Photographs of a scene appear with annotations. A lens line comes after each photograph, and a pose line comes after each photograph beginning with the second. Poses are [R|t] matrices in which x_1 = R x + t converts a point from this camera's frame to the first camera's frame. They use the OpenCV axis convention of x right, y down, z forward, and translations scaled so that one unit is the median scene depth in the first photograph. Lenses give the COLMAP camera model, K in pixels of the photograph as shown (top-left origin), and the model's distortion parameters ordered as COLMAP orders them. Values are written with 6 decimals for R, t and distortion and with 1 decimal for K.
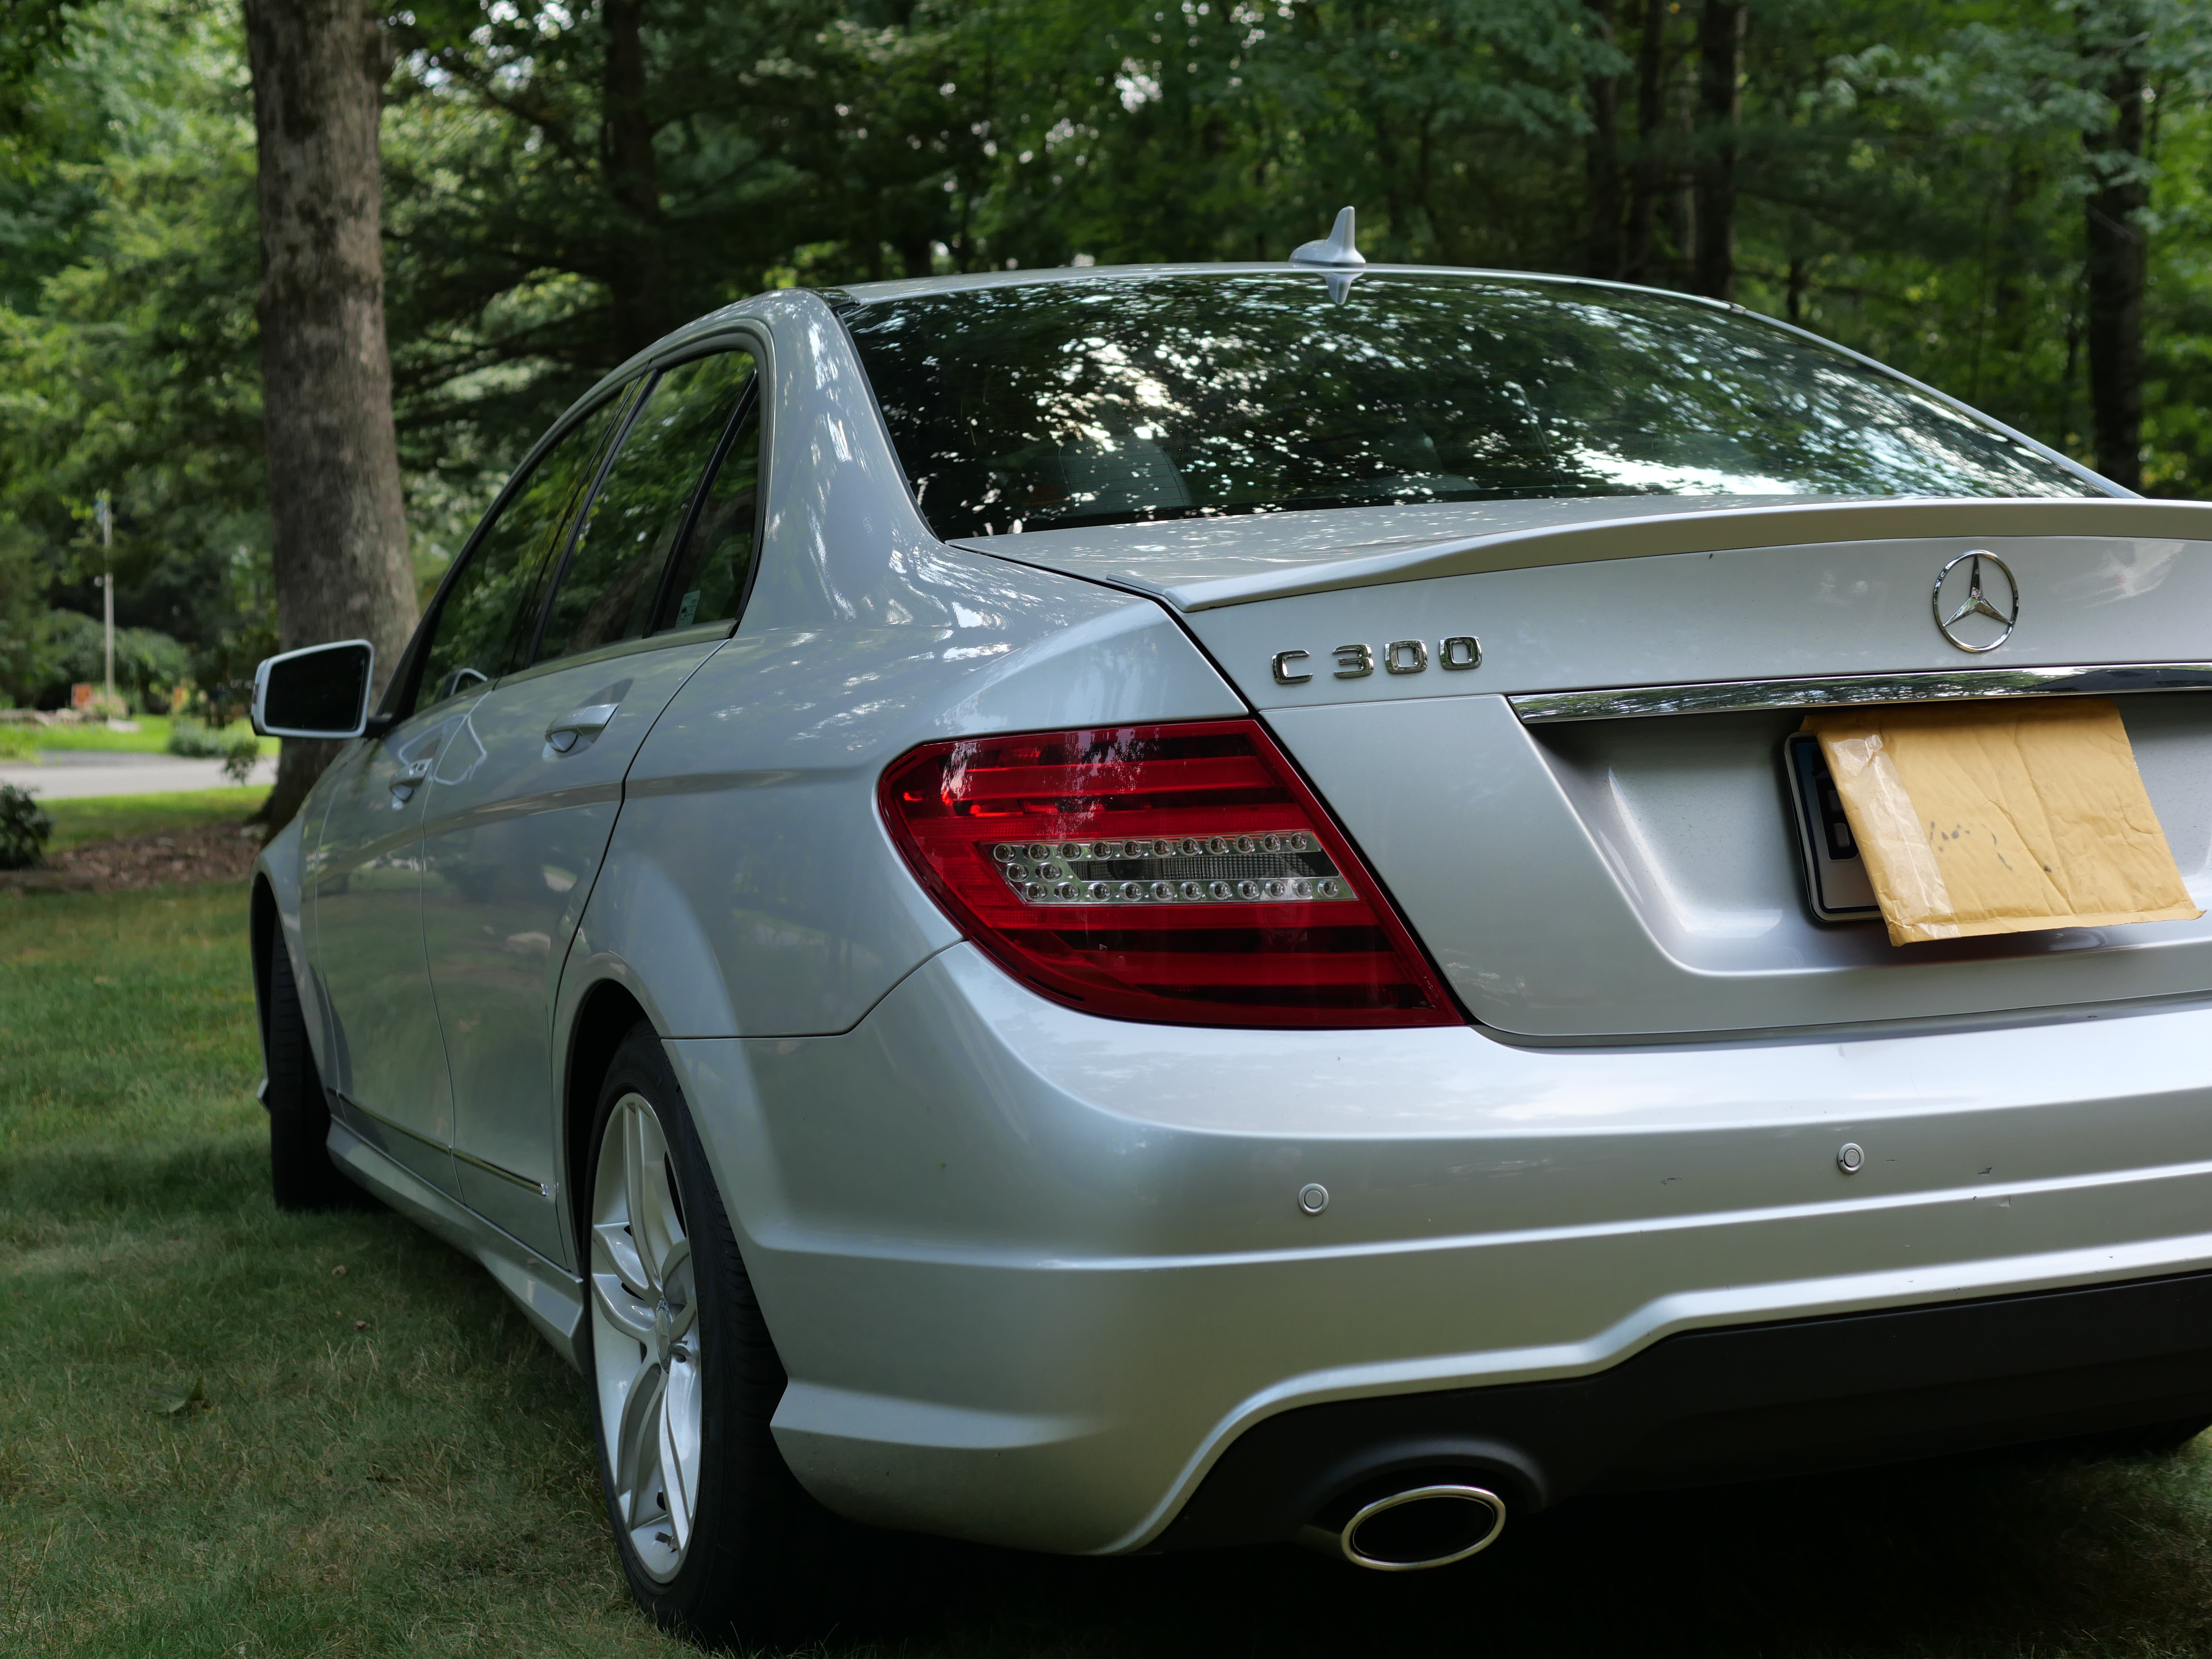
lens RADIAL K [[3224.6, 0, 1092.0], [0, 3224.6, 833.1], [0, 0, 1]] dist [0.002153, 0.000000]
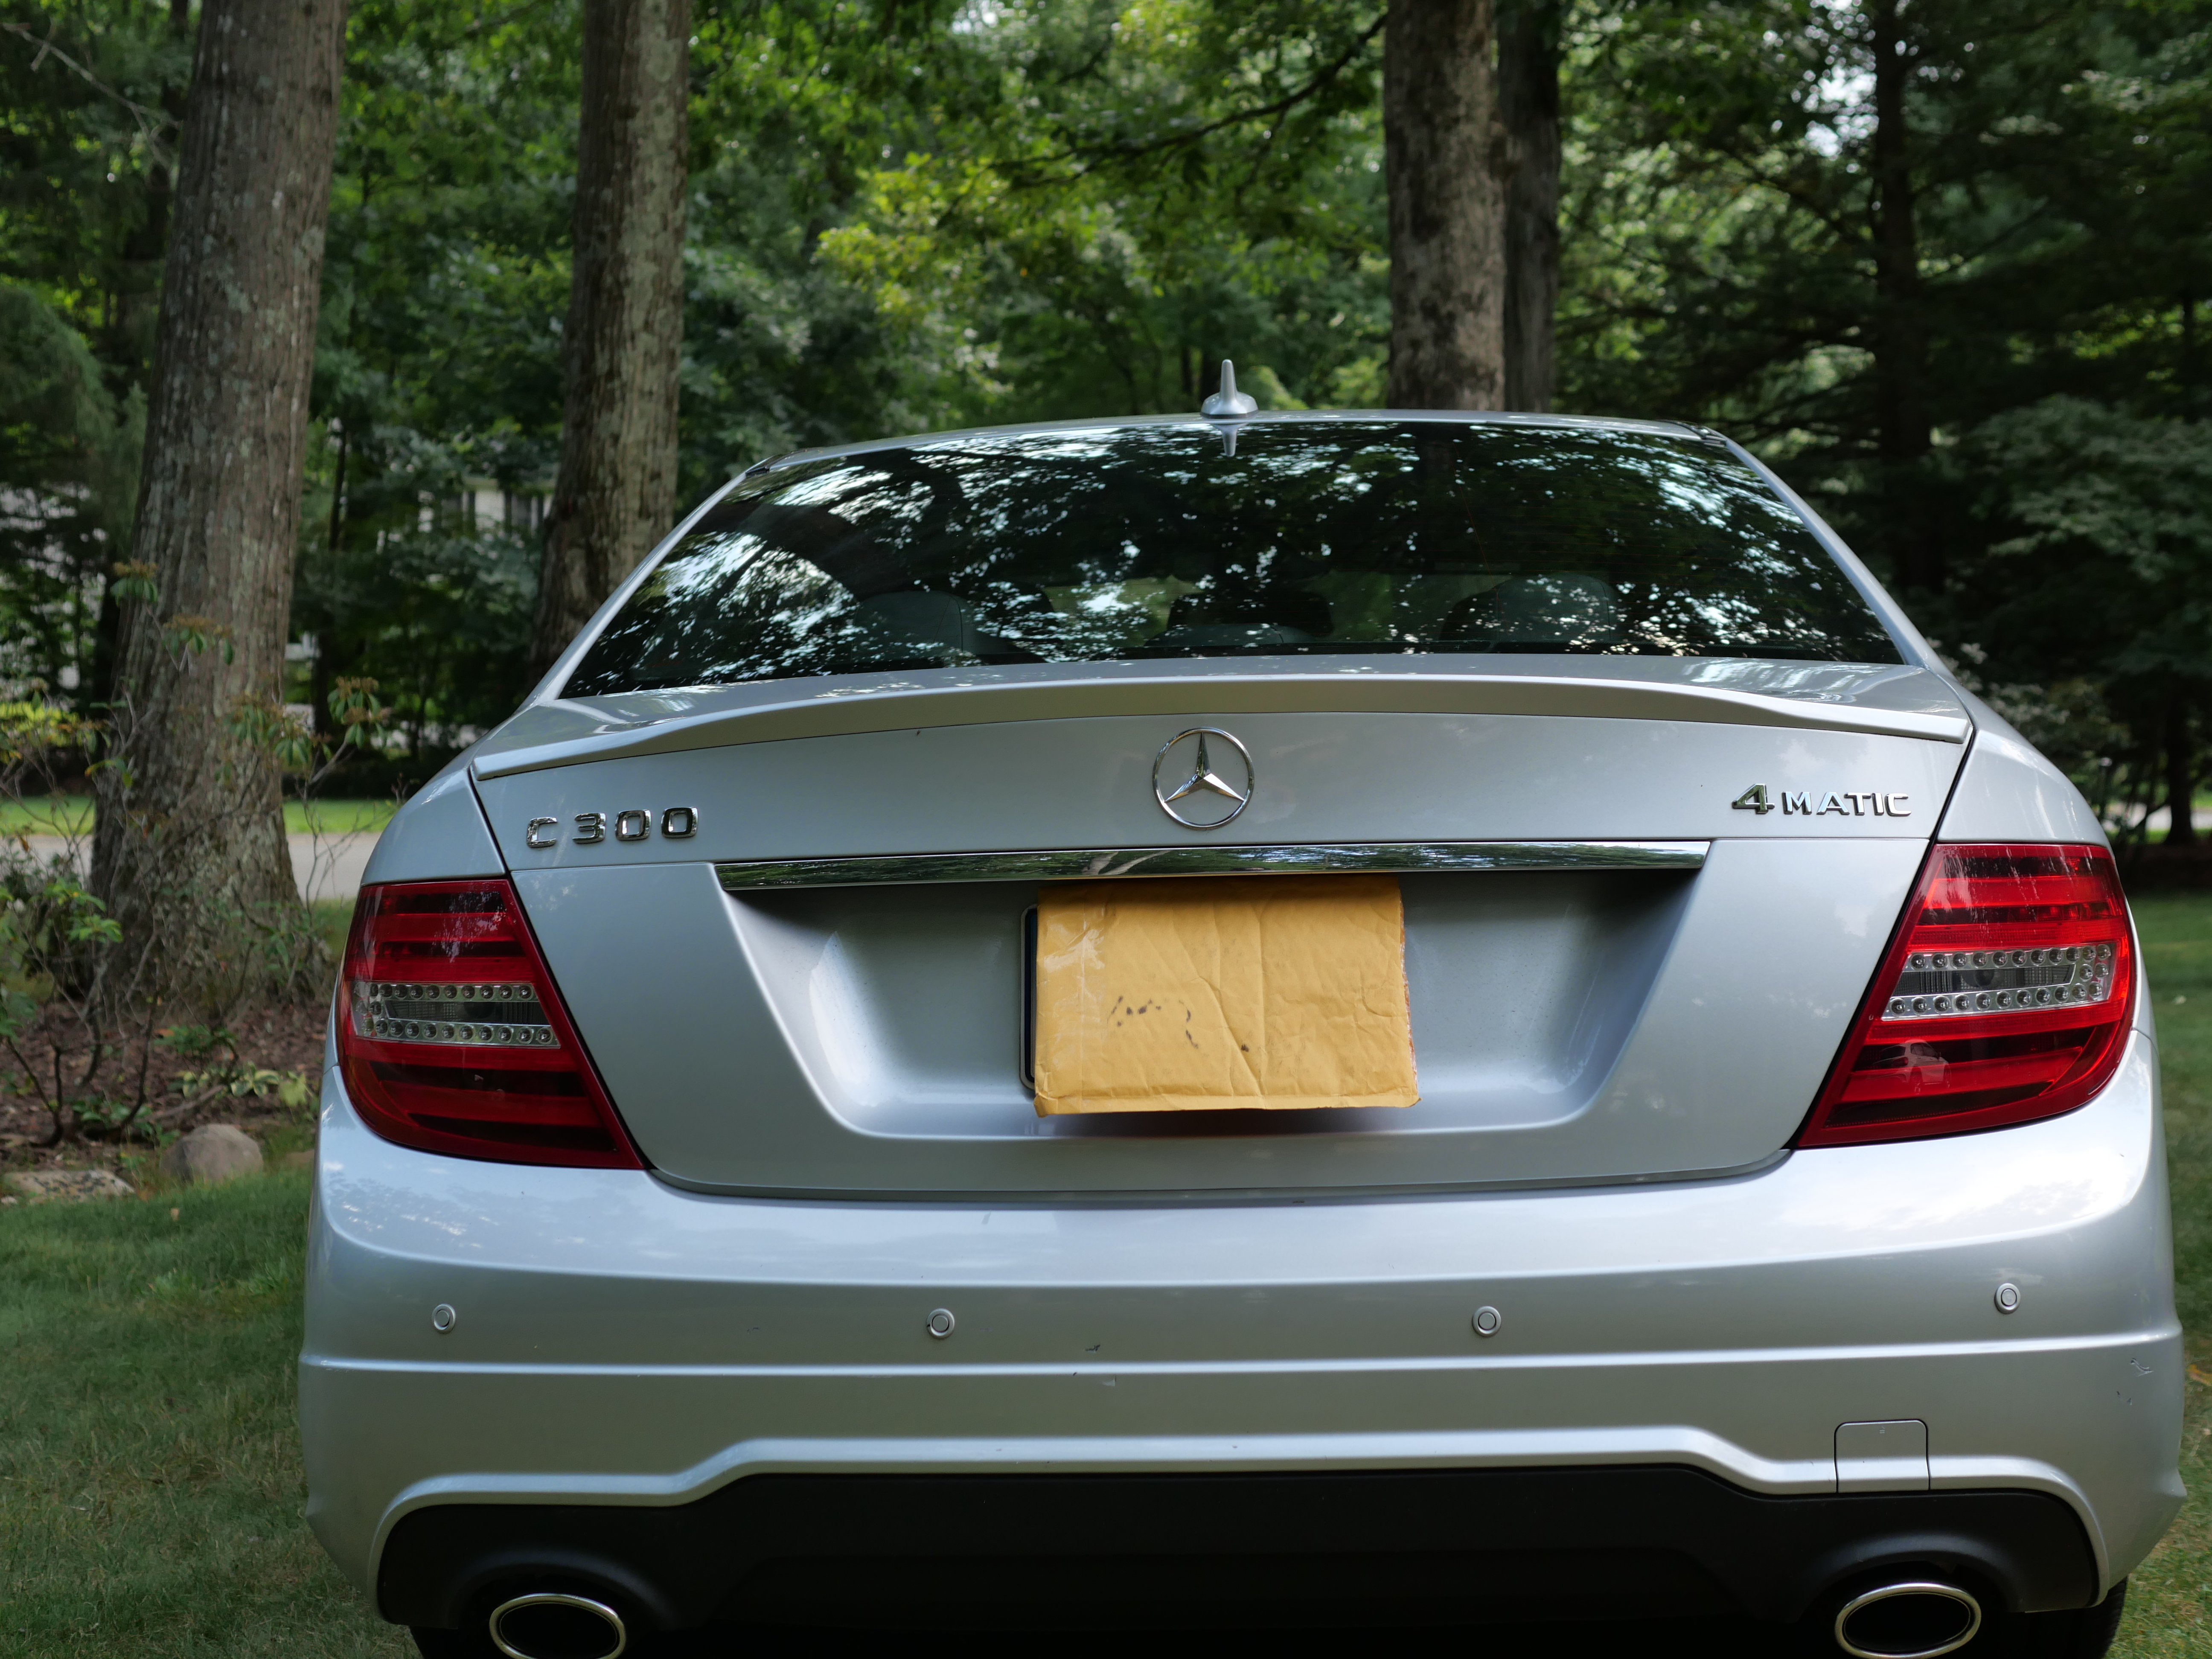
lens RADIAL K [[3224.6, 0, 1087.7], [0, 3224.6, 818.5], [0, 0, 1]] dist [0.002153, 0.000000]
pose [[0.909937, 0.017879, -0.414362, 0.172858], [-0.028054, 0.999435, -0.018484, -0.010410], [0.413797, 0.028444, 0.909925, 0.019812]]
